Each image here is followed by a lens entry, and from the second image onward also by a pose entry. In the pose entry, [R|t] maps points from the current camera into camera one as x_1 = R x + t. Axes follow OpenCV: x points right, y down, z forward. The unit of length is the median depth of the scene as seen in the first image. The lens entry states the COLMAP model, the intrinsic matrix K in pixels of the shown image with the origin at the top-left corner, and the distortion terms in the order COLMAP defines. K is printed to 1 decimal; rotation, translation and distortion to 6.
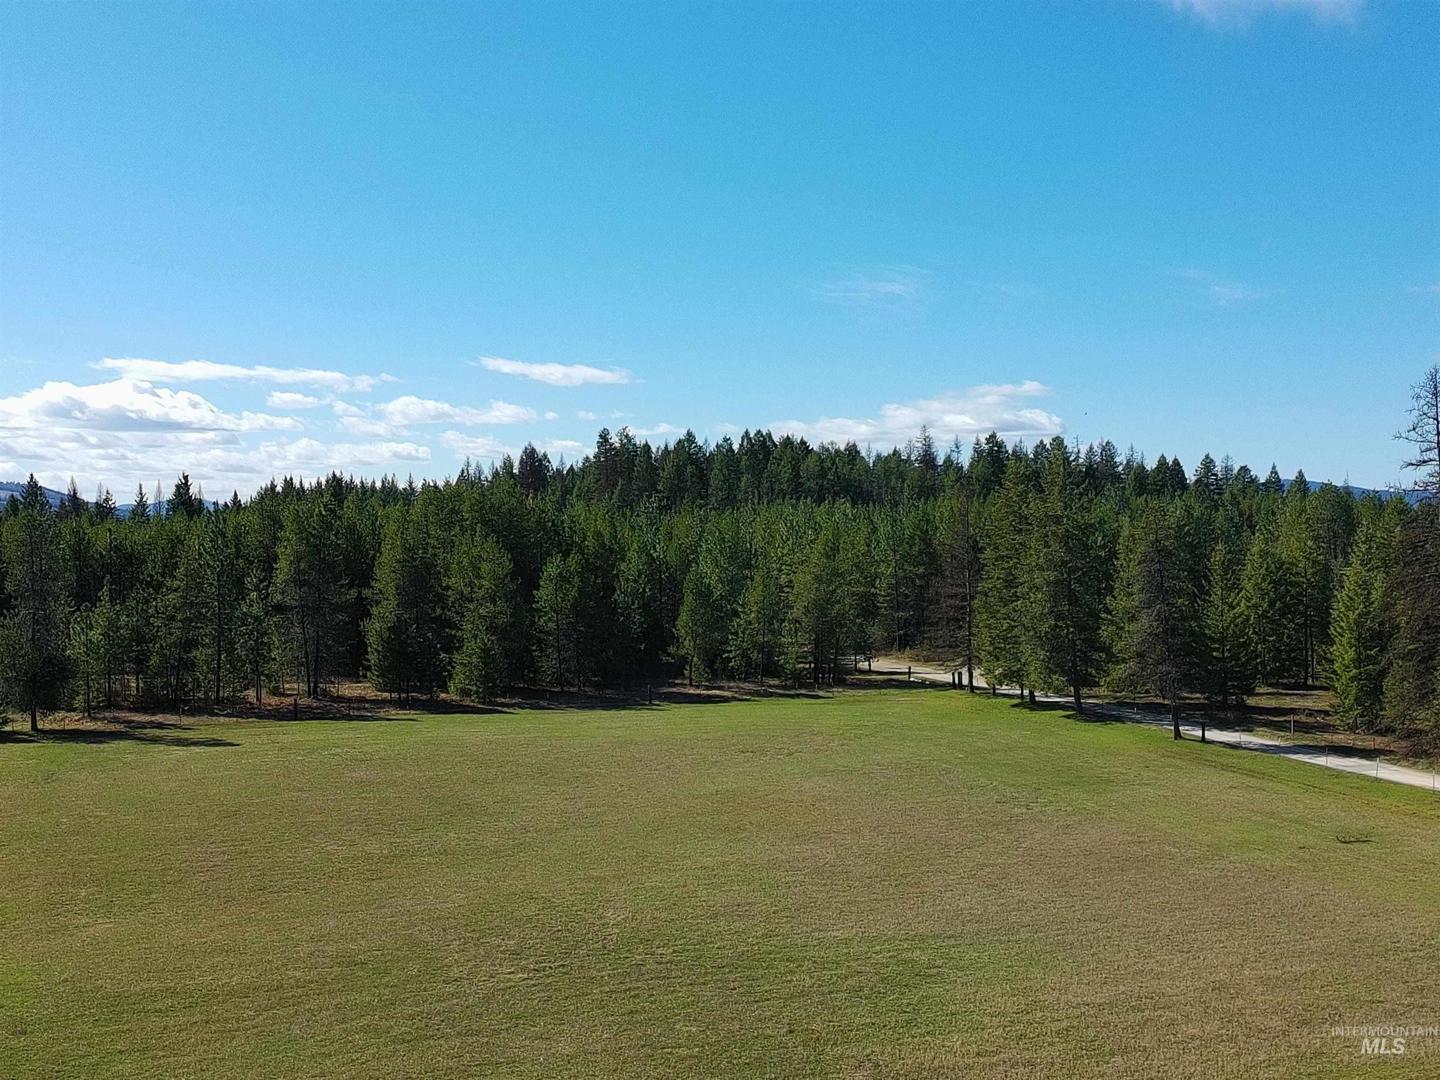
lens RADIAL K [[1784.8, 0, 714.5], [0, 1784.8, 550.1], [0, 0, 1]] dist [0.042861, 0.062027]
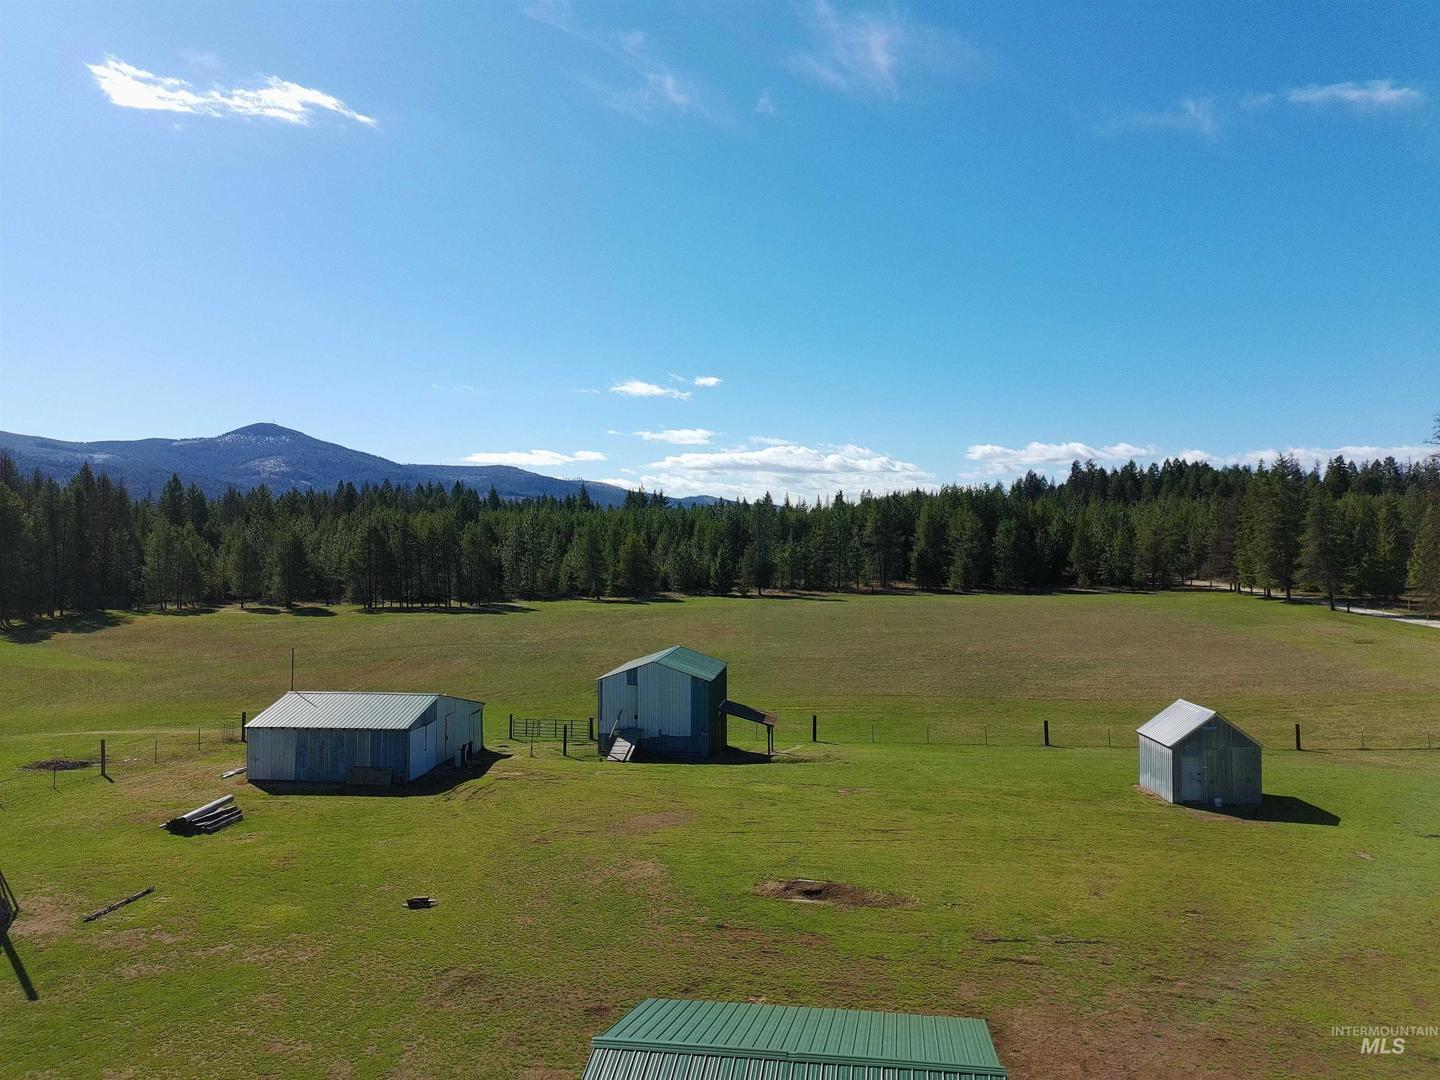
lens RADIAL K [[1066.7, 0, 716.4], [0, 1066.7, 542.2], [0, 0, 1]] dist [0.073008, -0.079086]
pose [[0.914289, 0.003334, -0.405048, 0.103107], [-0.003351, 0.999994, 0.000667, 0.028781], [0.405048, 0.000748, 0.914295, -0.223221]]
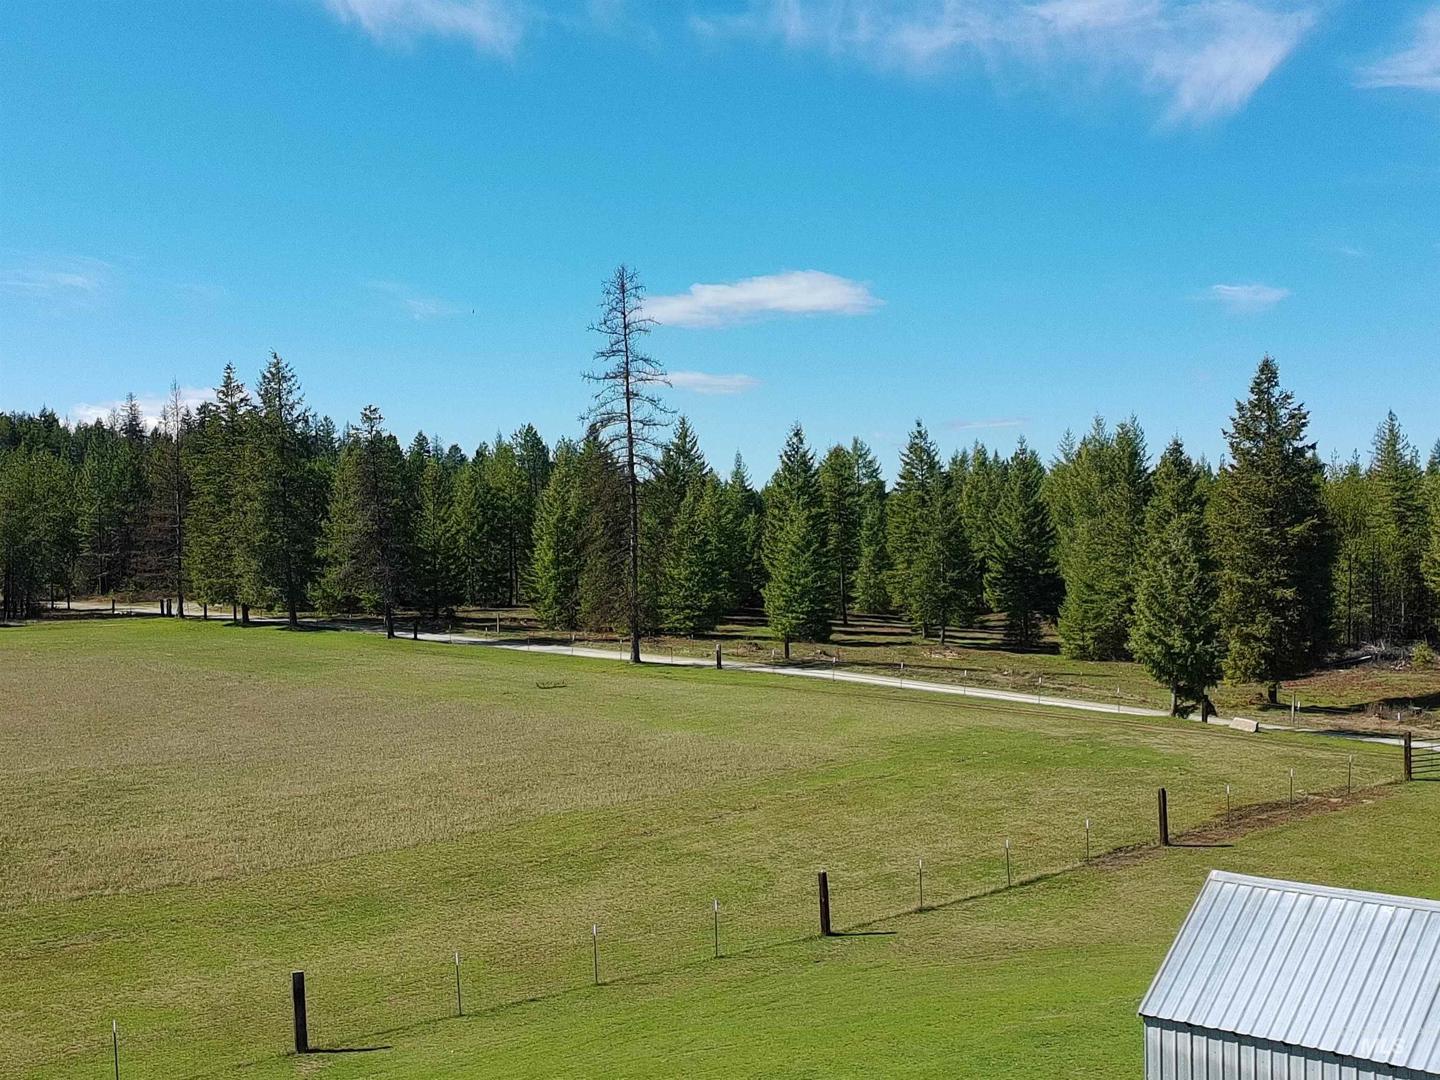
lens RADIAL K [[1786.4, 0, 720.0], [0, 1786.4, 540.0], [0, 0, 1]] dist [0.034520, 0.036927]
pose [[0.907185, 0.002001, 0.420728, 0.000409], [0.002465, 0.999946, -0.010072, 0.048158], [-0.420725, 0.010175, 0.907131, -0.000334]]
